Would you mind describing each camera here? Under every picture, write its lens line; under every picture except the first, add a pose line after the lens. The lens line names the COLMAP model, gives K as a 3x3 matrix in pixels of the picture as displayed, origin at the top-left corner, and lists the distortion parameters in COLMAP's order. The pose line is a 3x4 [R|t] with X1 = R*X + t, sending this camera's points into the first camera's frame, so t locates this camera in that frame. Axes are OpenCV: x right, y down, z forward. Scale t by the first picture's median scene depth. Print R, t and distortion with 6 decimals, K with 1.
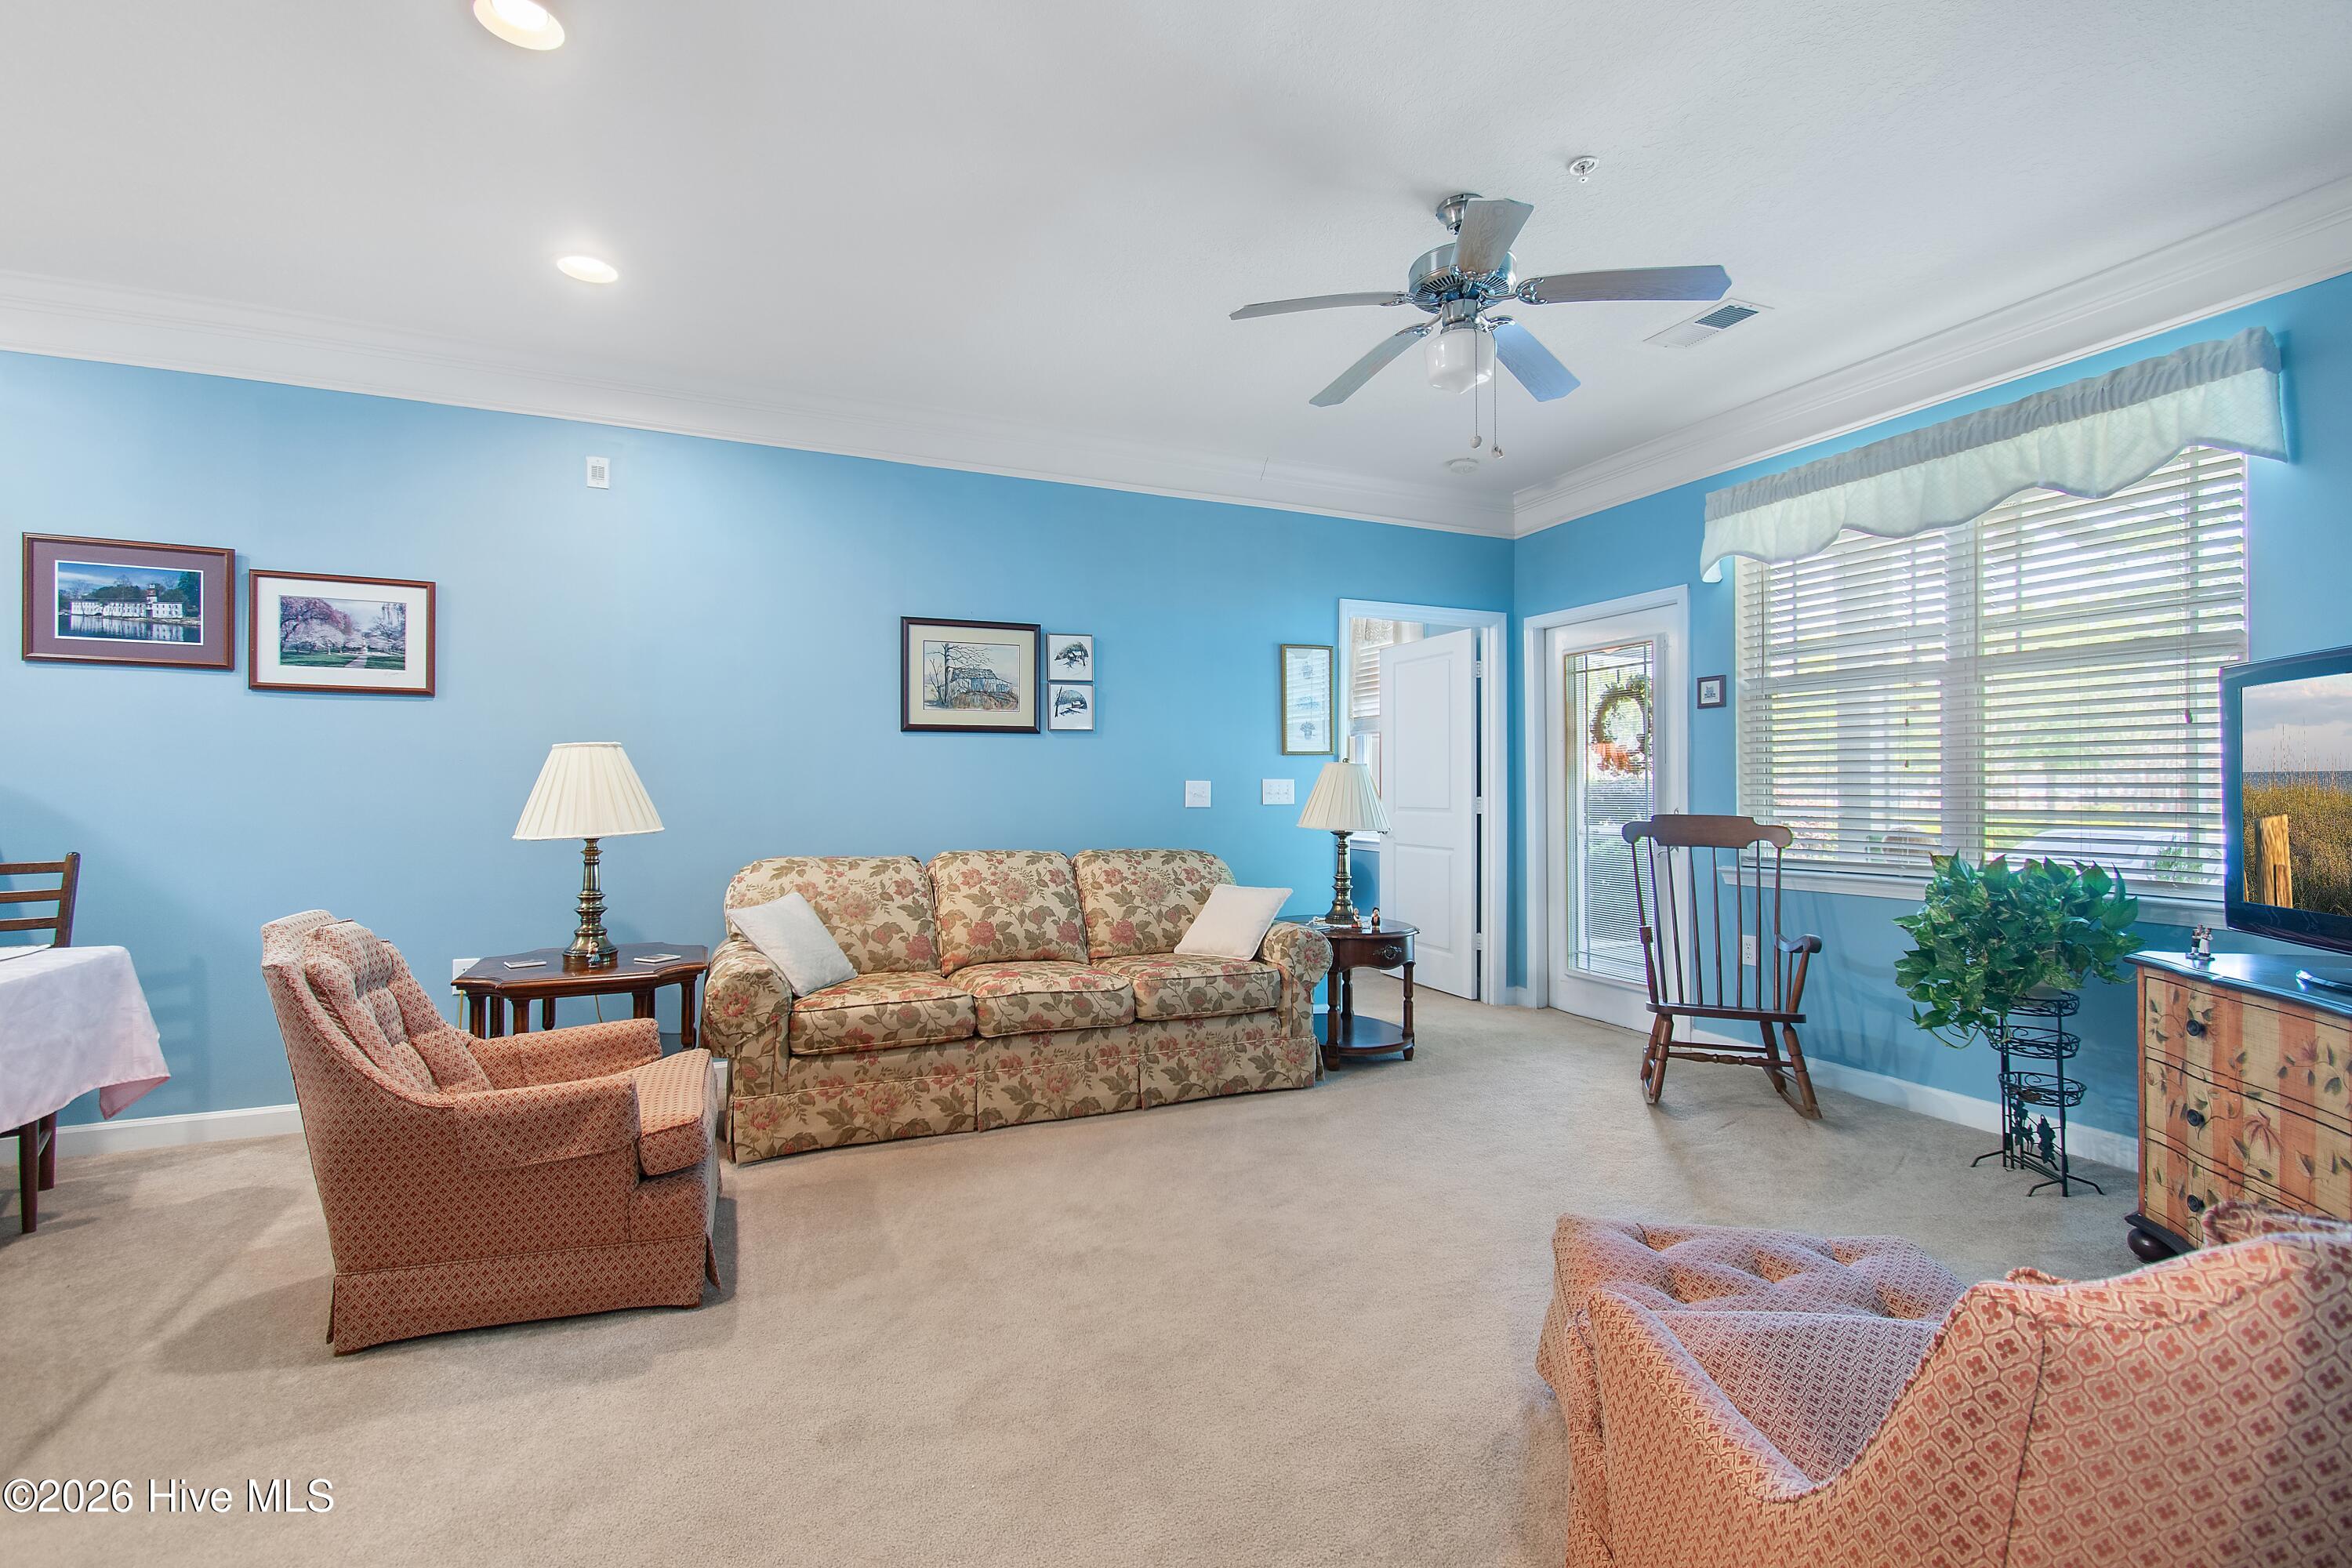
lens RADIAL K [[1030.3, 0, 1173.7], [0, 1030.3, 780.5], [0, 0, 1]] dist [-0.000588, -0.000417]
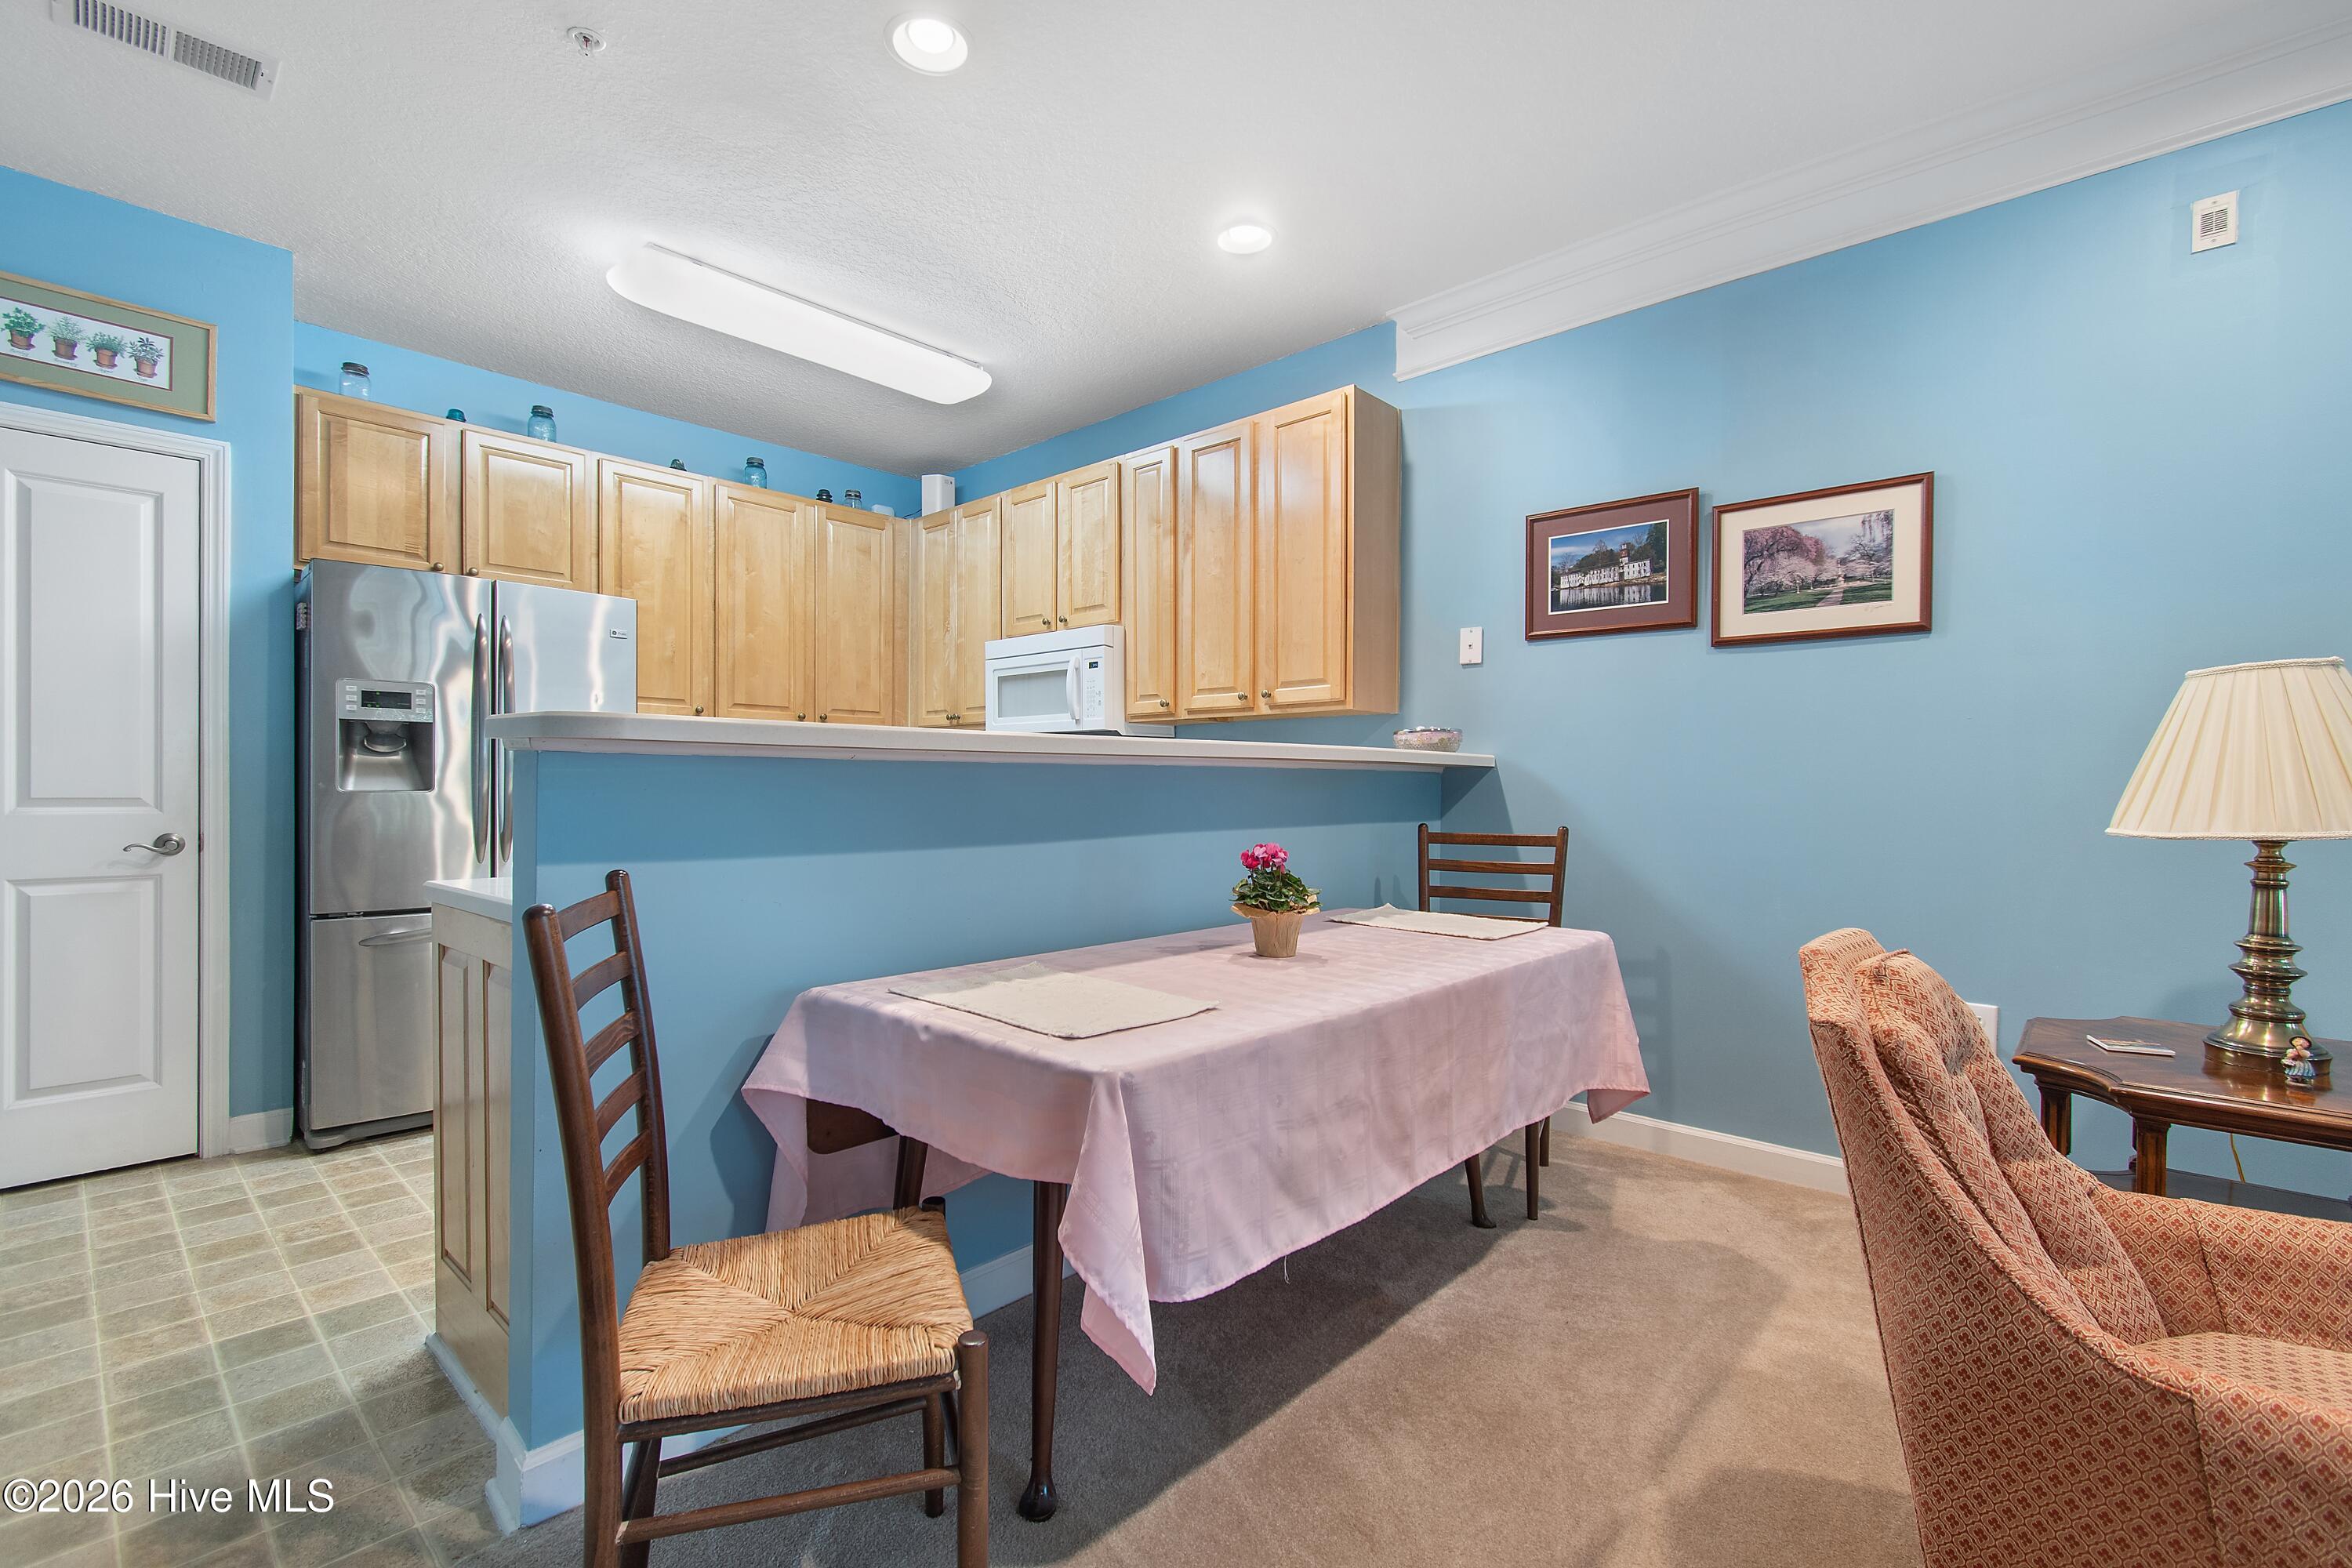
lens RADIAL K [[1046.1, 0, 1171.5], [0, 1046.1, 788.6], [0, 0, 1]] dist [0.001585, -0.000211]
pose [[0.396965, 0.006495, -0.917811, -0.269125], [0.002989, 0.999961, 0.008369, 0.020995], [0.917829, -0.006066, 0.396930, 0.232851]]
